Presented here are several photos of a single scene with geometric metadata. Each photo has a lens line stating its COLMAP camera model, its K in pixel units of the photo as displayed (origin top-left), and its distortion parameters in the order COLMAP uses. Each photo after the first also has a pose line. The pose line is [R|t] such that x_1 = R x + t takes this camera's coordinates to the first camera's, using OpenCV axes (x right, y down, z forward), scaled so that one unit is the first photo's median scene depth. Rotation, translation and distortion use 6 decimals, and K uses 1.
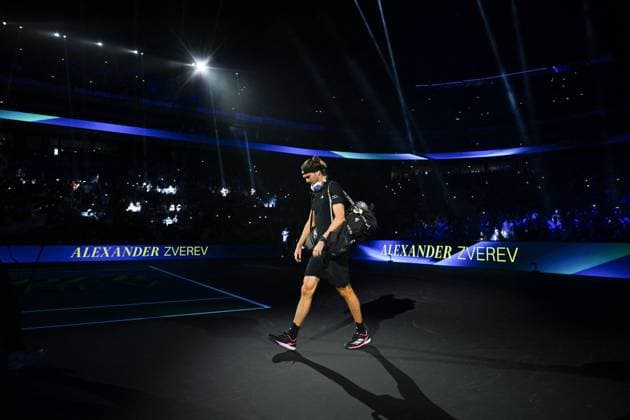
lens RADIAL K [[421.7, 0, 313.6], [0, 421.7, 210.9], [0, 0, 1]] dist [-0.007143, 0.000883]
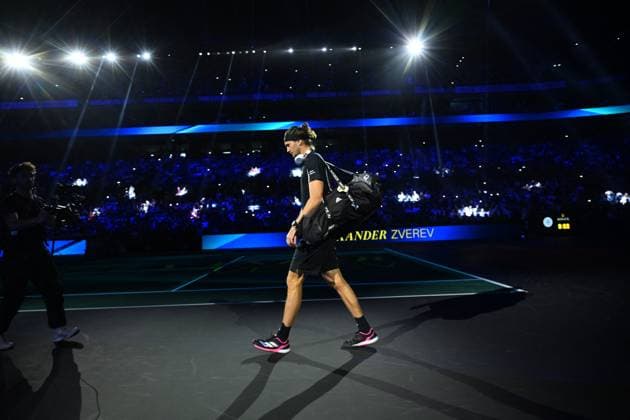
lens RADIAL K [[421.7, 0, 313.1], [0, 421.7, 208.6], [0, 0, 1]] dist [-0.007143, 0.000883]
pose [[0.848601, -0.052427, -0.526429, 0.468477], [0.072012, 0.997263, 0.016767, 0.021211], [0.524109, -0.052138, 0.850054, 0.302885]]
